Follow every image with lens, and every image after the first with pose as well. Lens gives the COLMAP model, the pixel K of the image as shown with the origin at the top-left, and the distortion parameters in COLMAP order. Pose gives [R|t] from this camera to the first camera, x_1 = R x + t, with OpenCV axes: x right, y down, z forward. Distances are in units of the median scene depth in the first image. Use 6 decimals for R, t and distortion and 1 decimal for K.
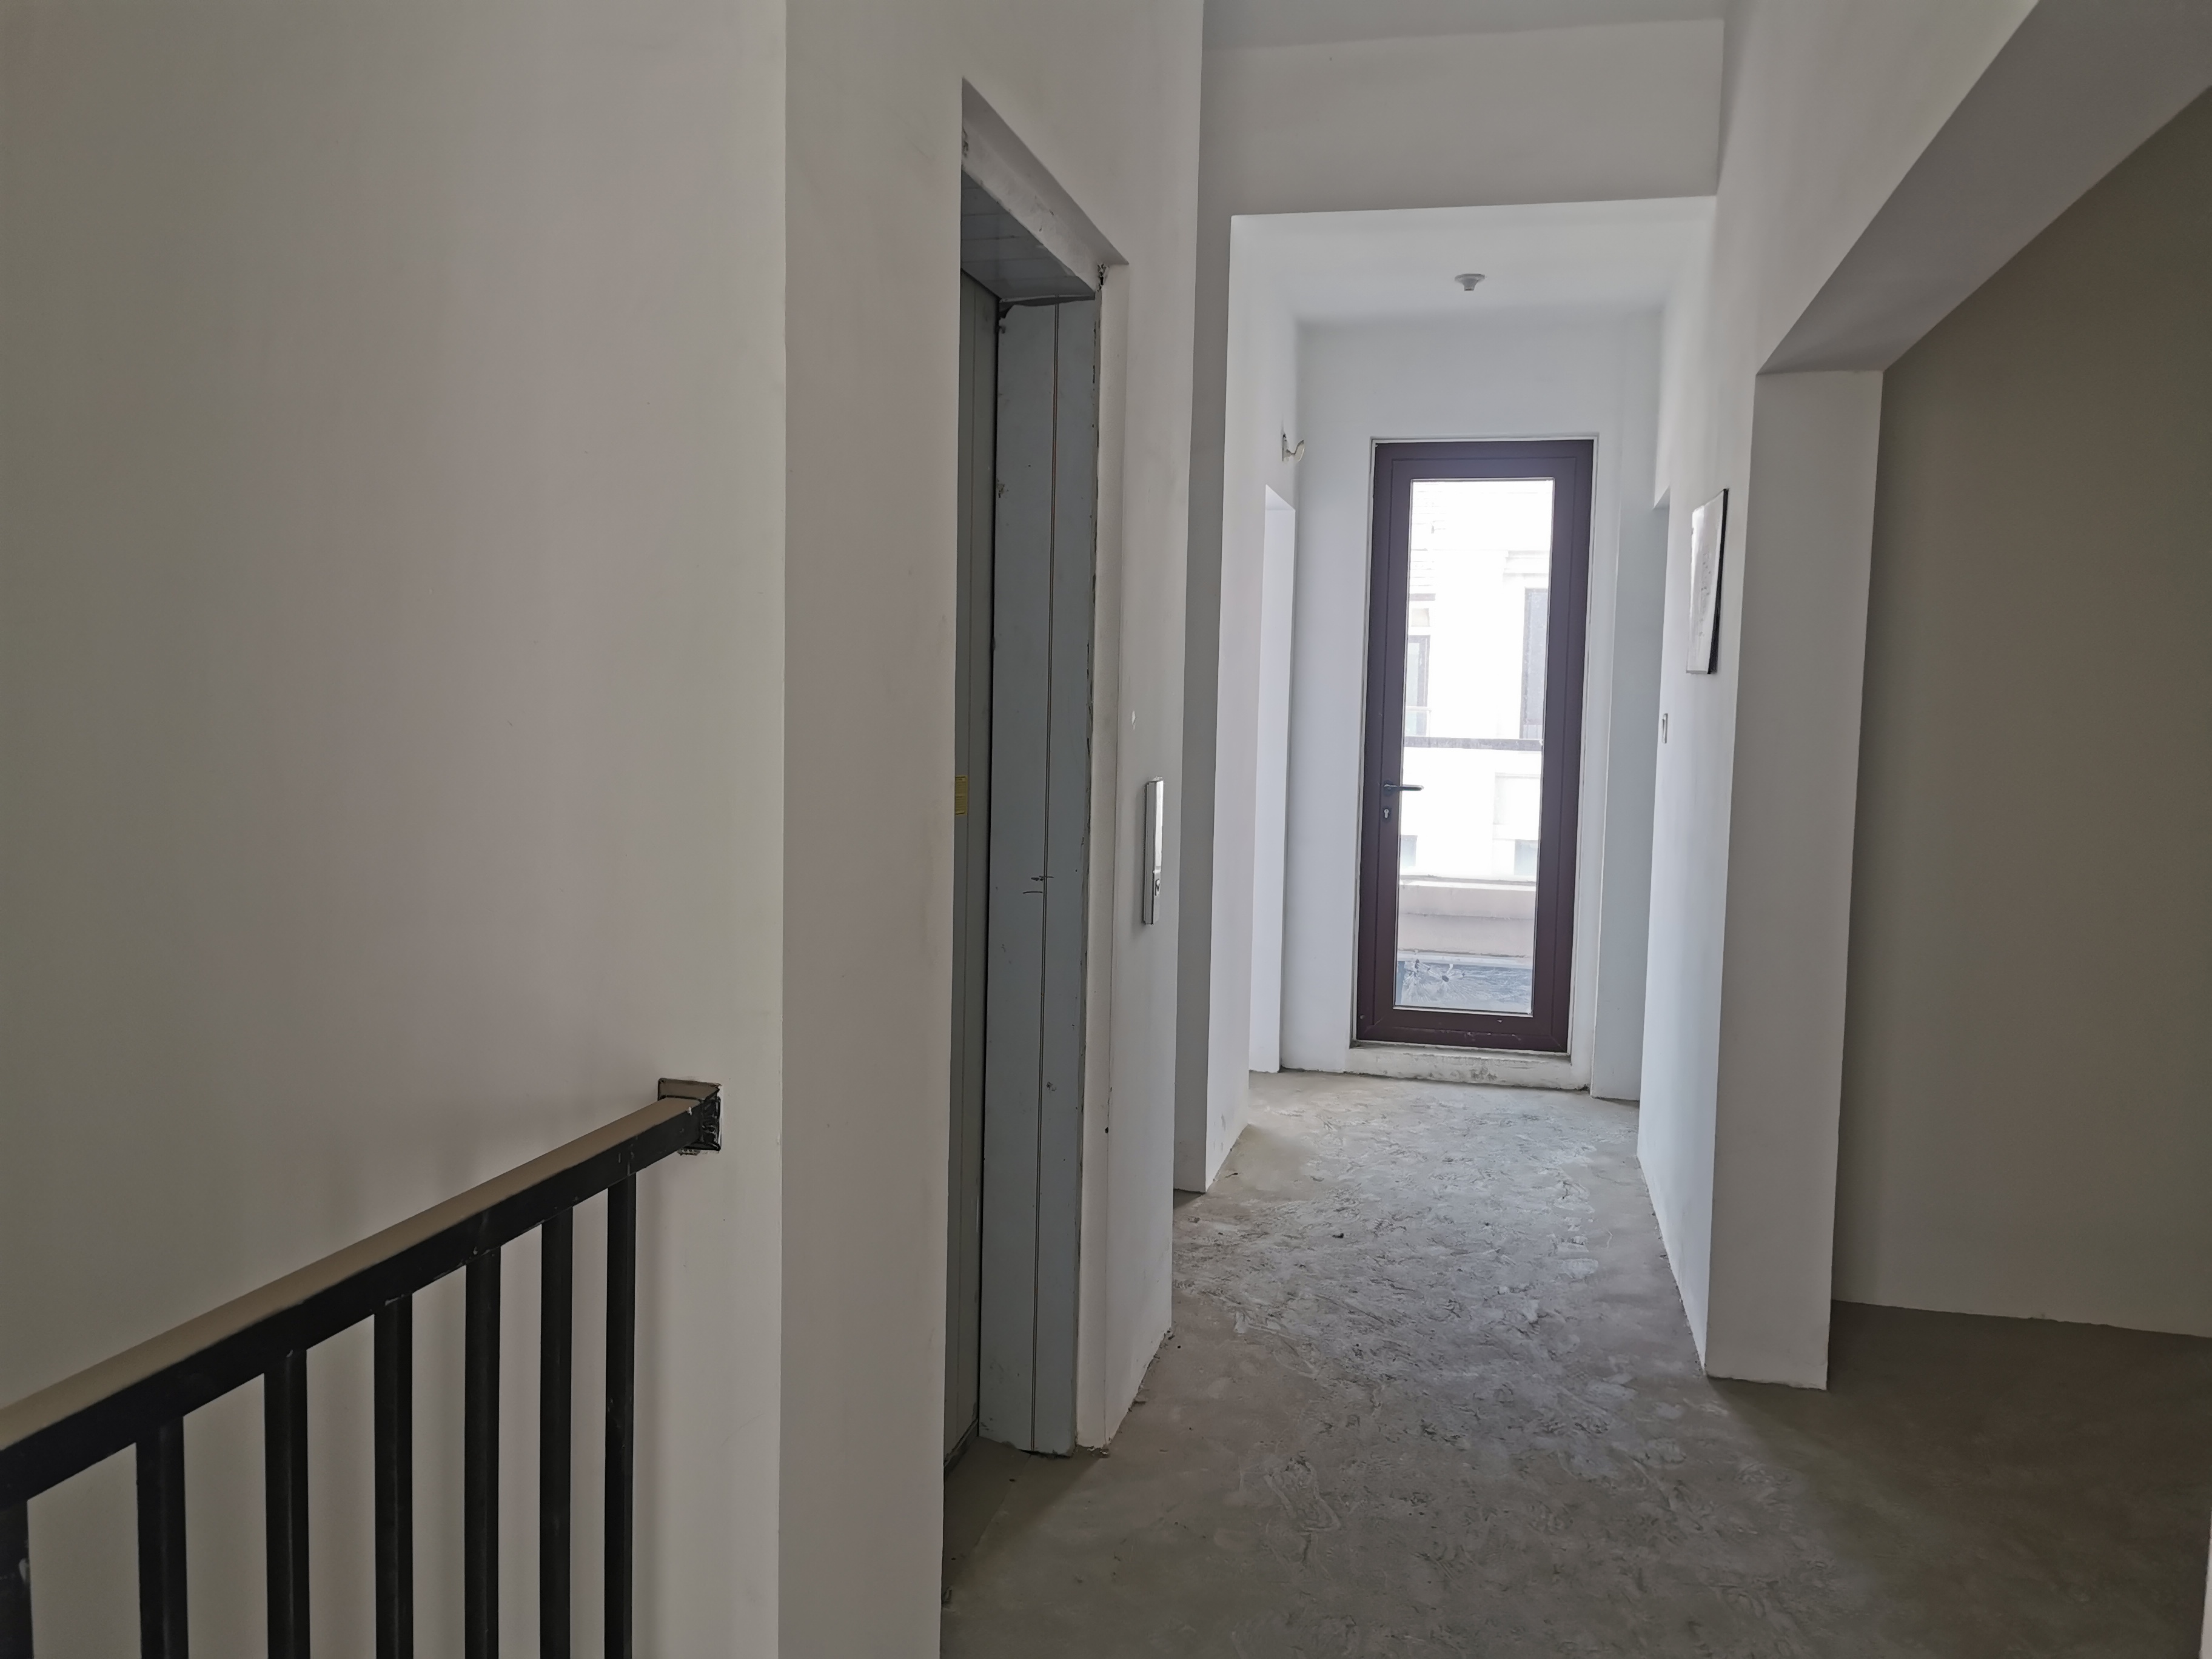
lens RADIAL K [[1741.2, 0, 1104.8], [0, 1741.2, 832.8], [0, 0, 1]] dist [0.058392, -0.080540]
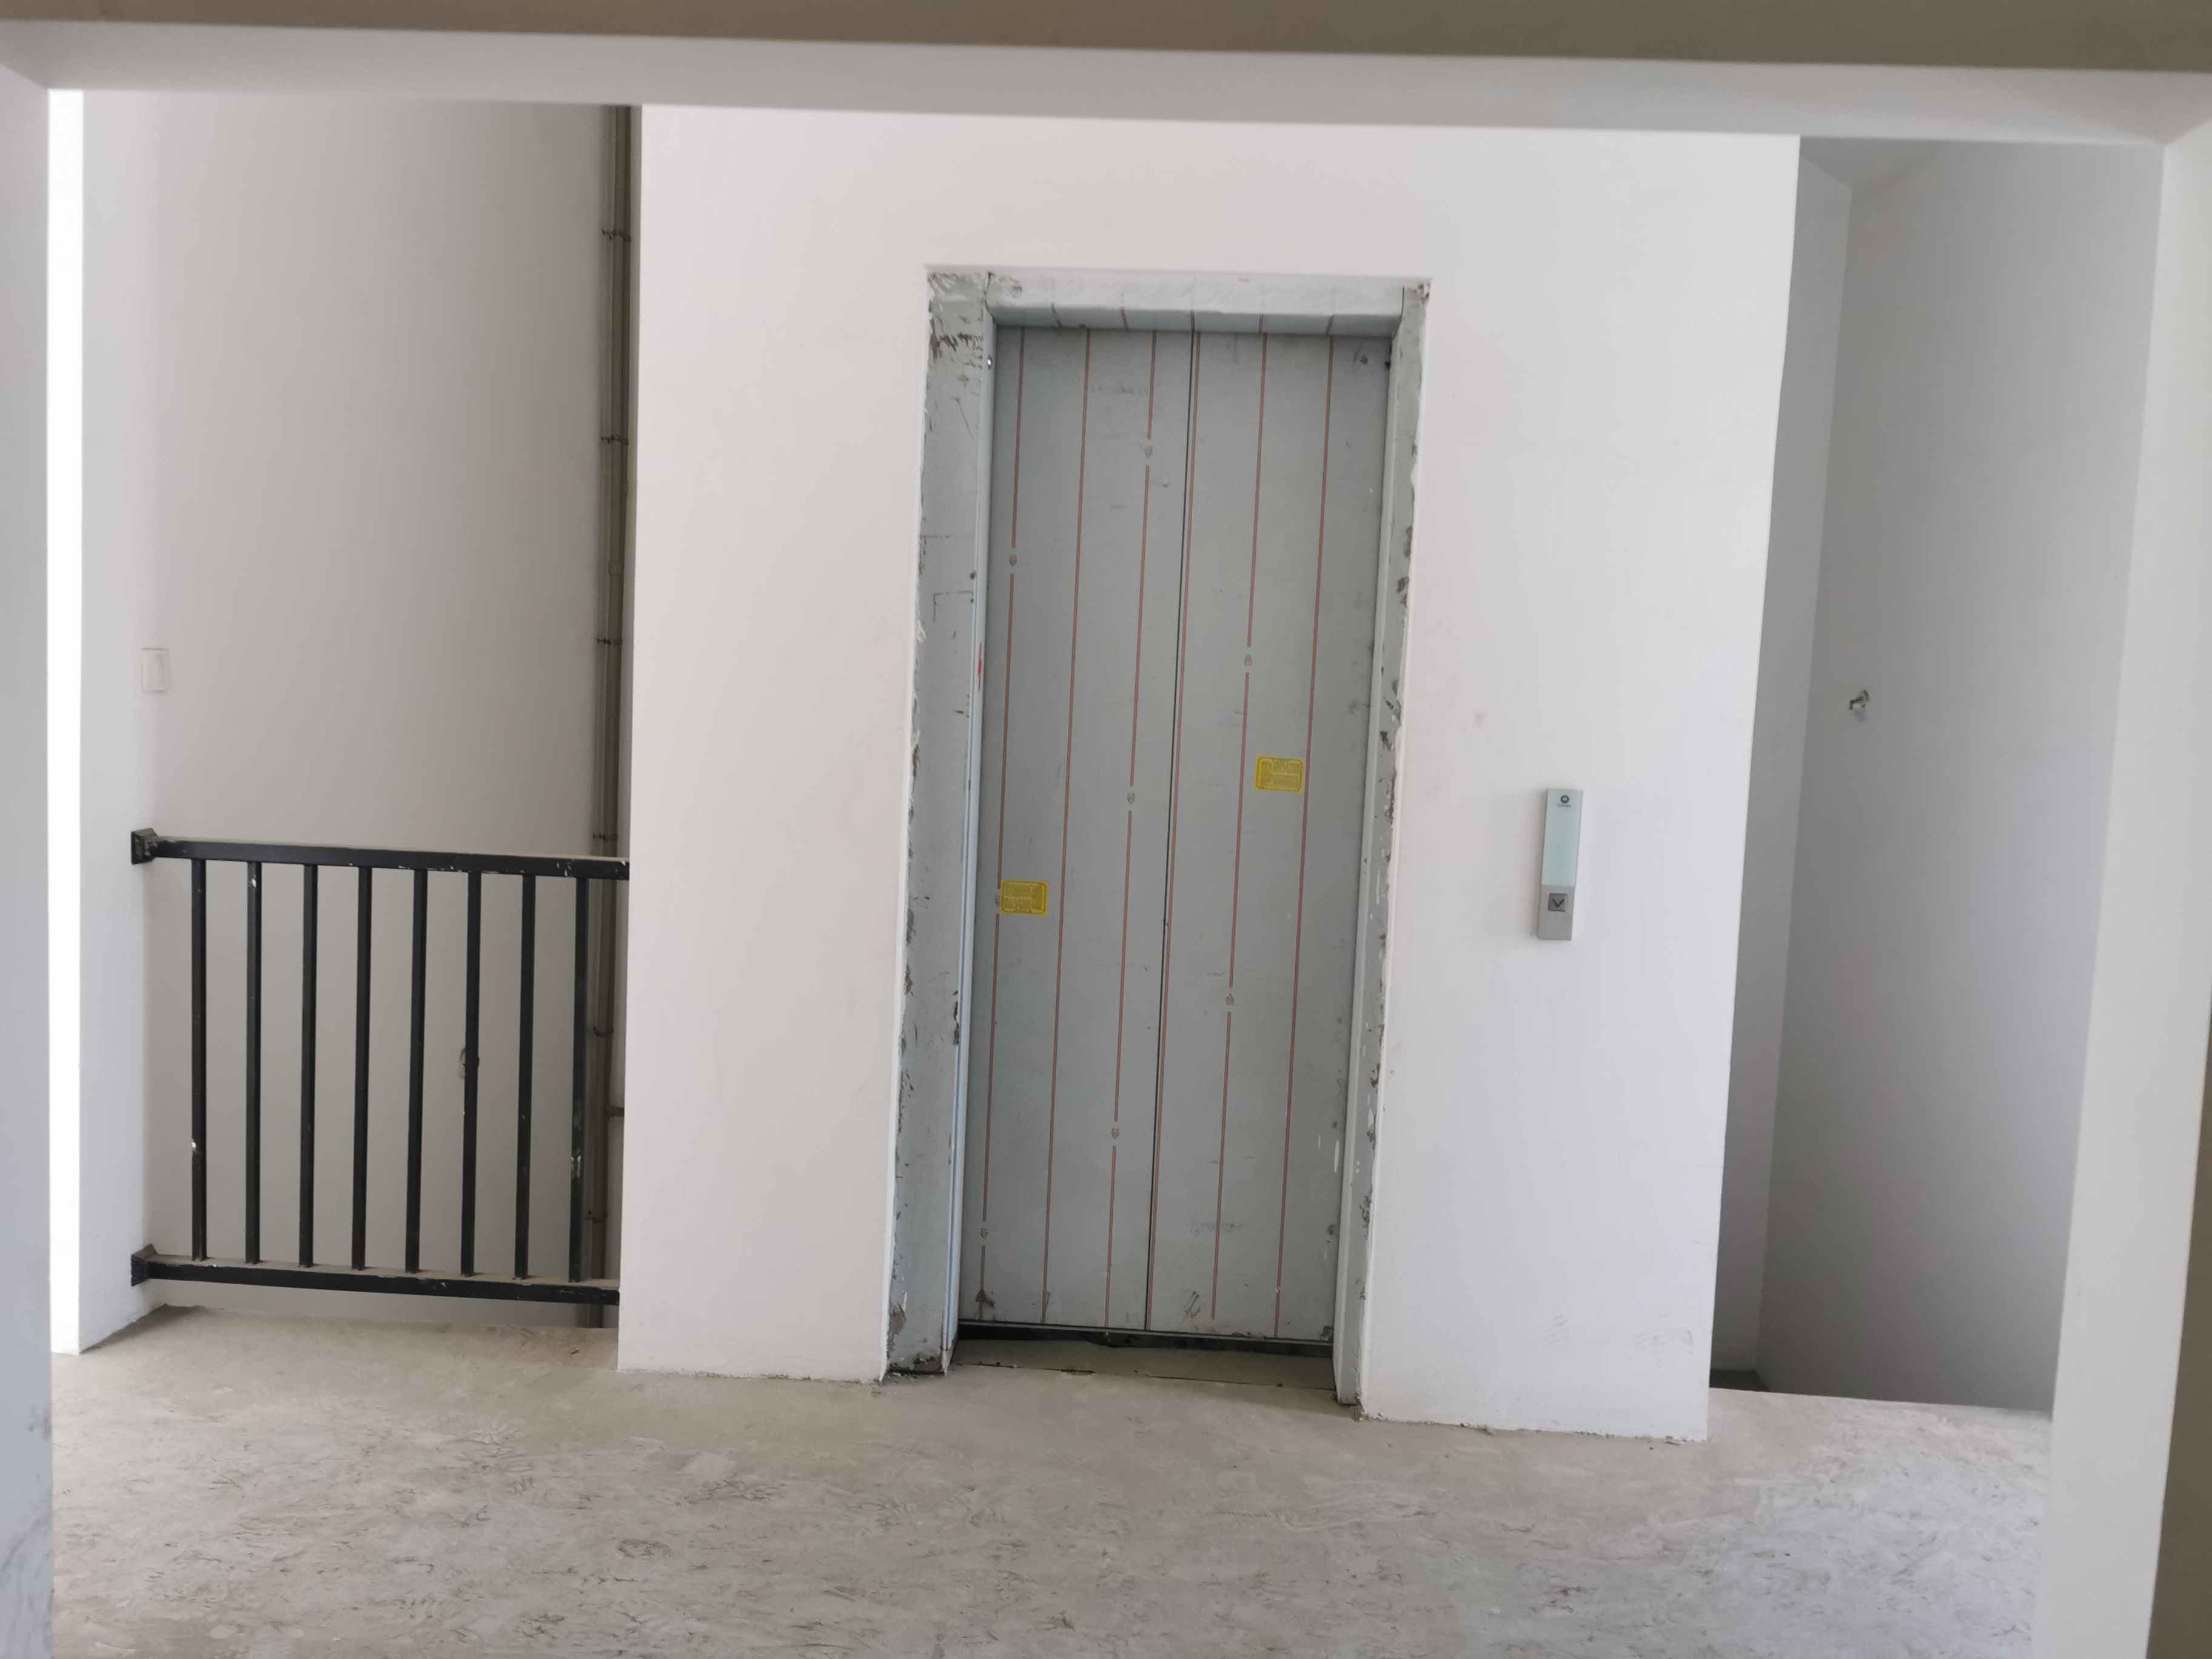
lens RADIAL K [[1741.2, 0, 1106.6], [0, 1741.2, 821.2], [0, 0, 1]] dist [0.058392, -0.080540]
pose [[0.175784, 0.082136, -0.980996, 0.902285], [-0.118950, 0.990984, 0.061657, -0.049627], [0.977216, 0.105852, 0.183969, 0.559421]]
